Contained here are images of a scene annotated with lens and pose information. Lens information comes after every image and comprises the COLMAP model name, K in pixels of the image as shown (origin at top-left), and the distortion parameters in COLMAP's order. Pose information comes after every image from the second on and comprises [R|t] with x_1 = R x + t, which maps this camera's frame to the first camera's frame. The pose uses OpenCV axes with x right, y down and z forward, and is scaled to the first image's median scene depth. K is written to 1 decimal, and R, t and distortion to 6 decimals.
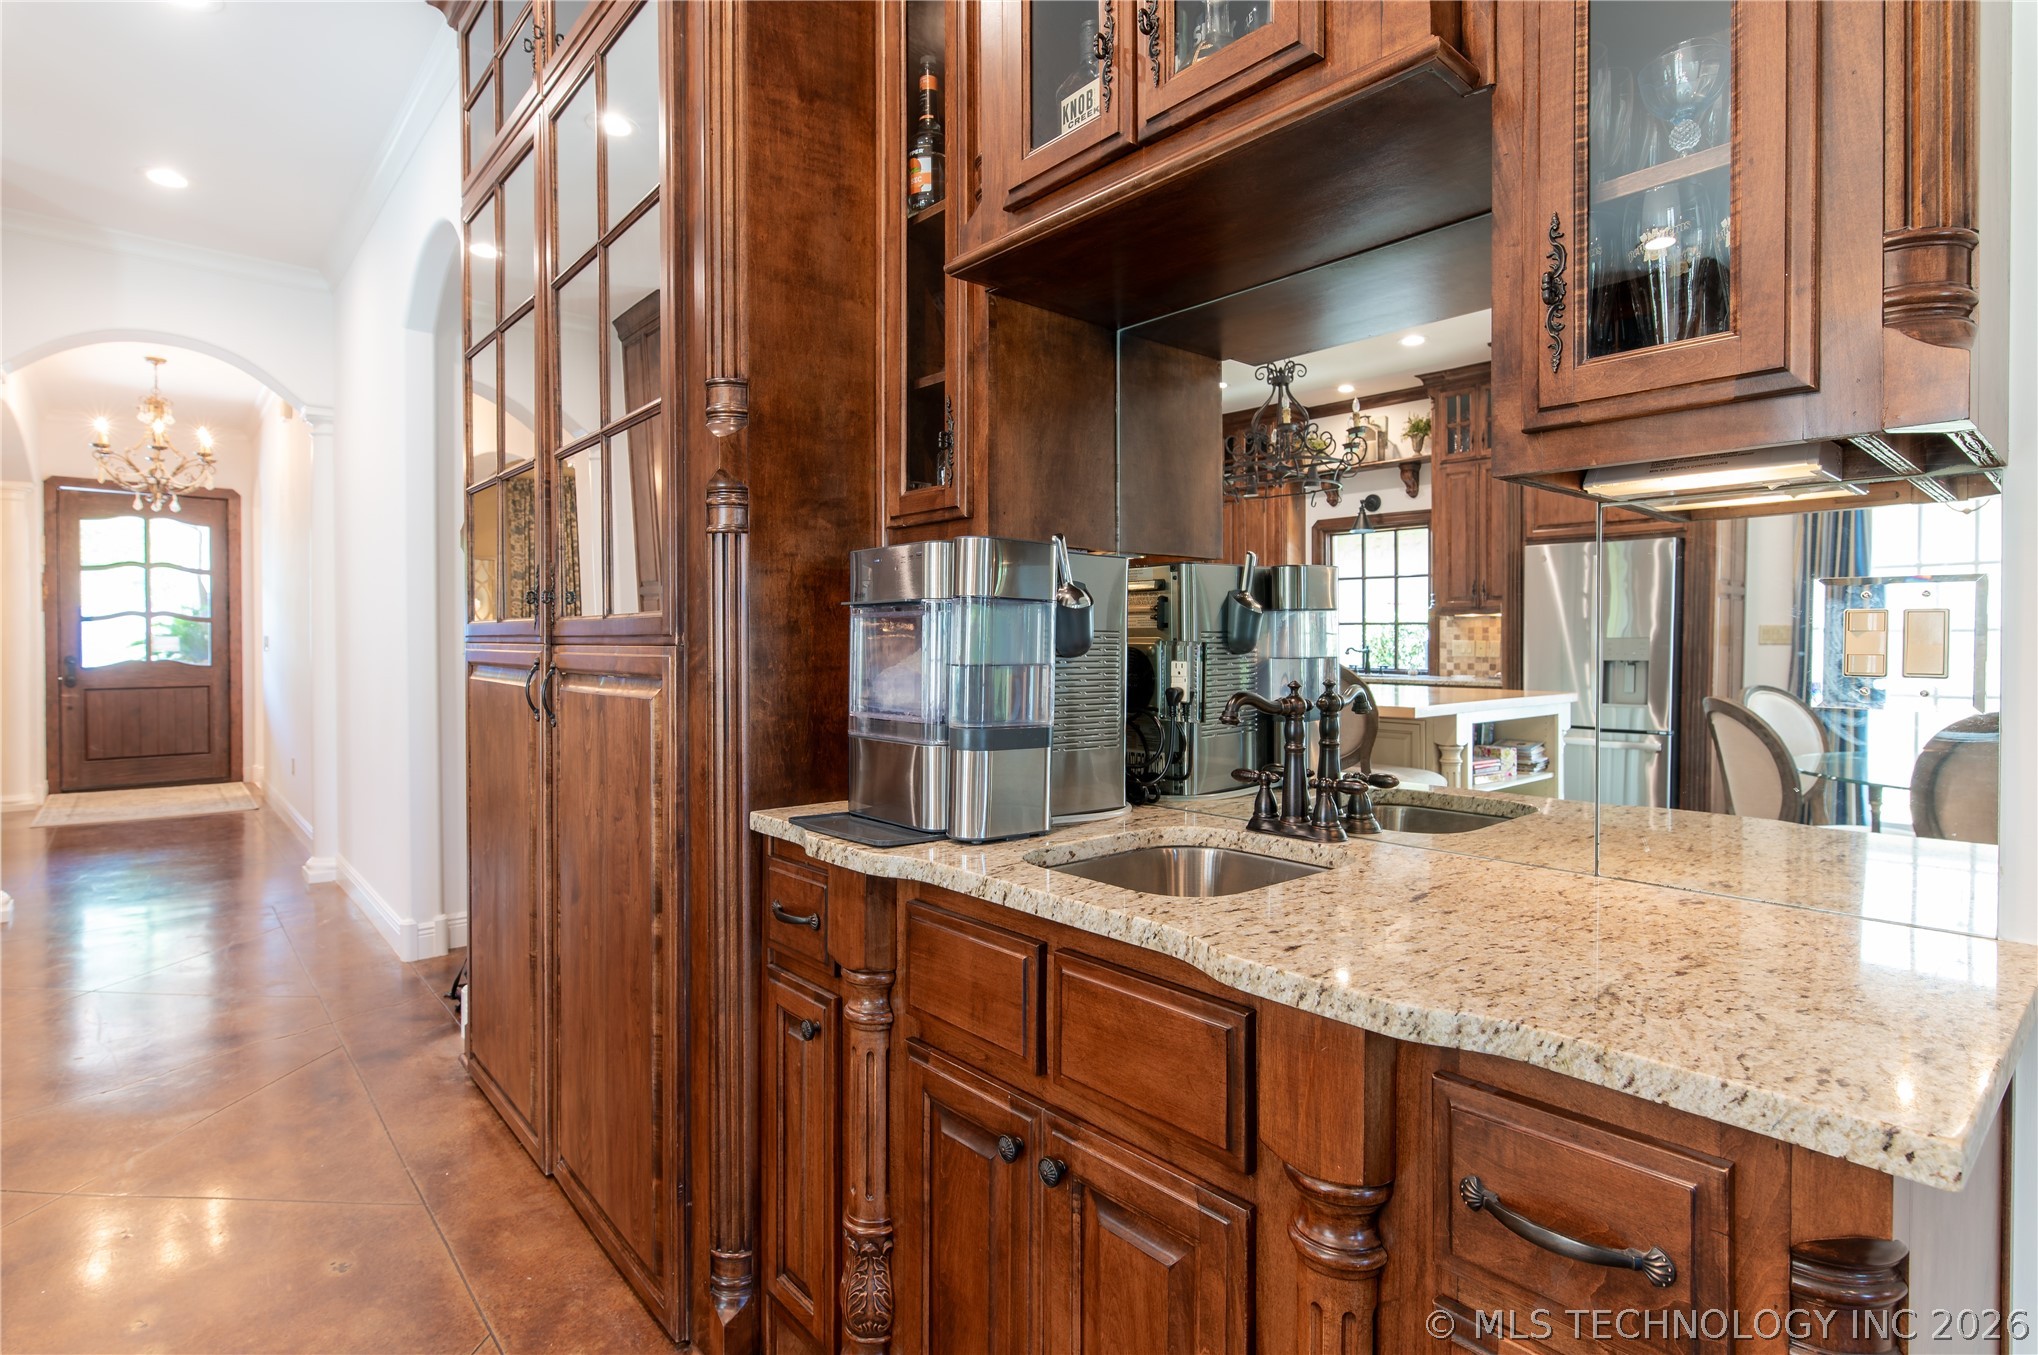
lens RADIAL K [[1003.7, 0, 1024.4], [0, 1003.7, 654.2], [0, 0, 1]] dist [-0.002288, -0.000882]
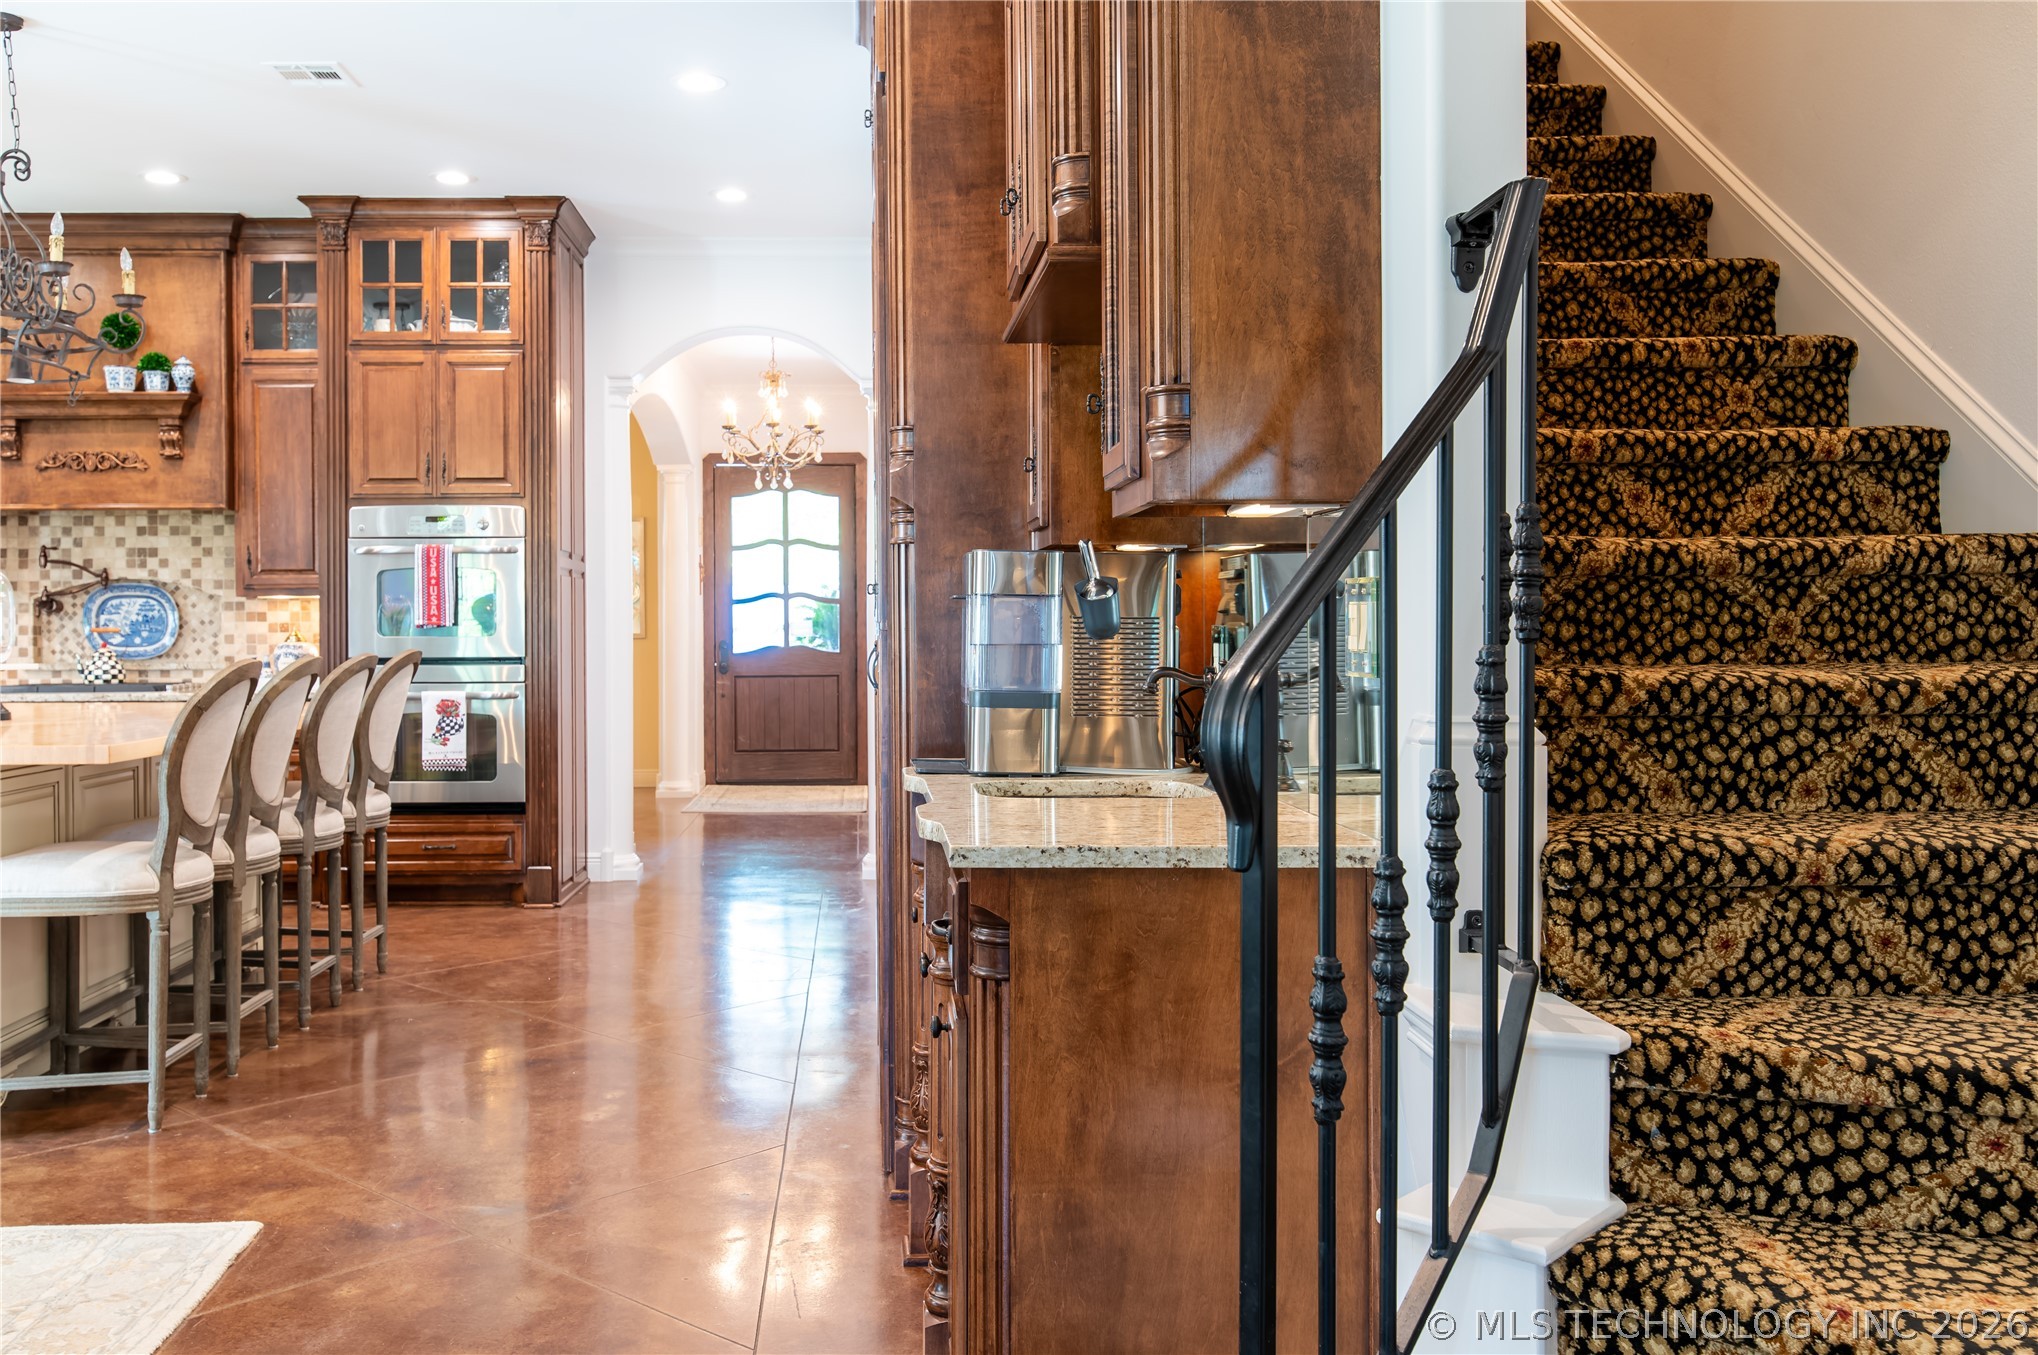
lens RADIAL K [[1874.2, 0, 1016.3], [0, 1874.2, 623.9], [0, 0, 1]] dist [0.003010, -0.000321]
pose [[0.785090, -0.003761, -0.619371, 0.373333], [-0.002748, 0.999951, -0.009555, 0.001728], [0.619376, 0.009204, 0.785041, -0.230107]]
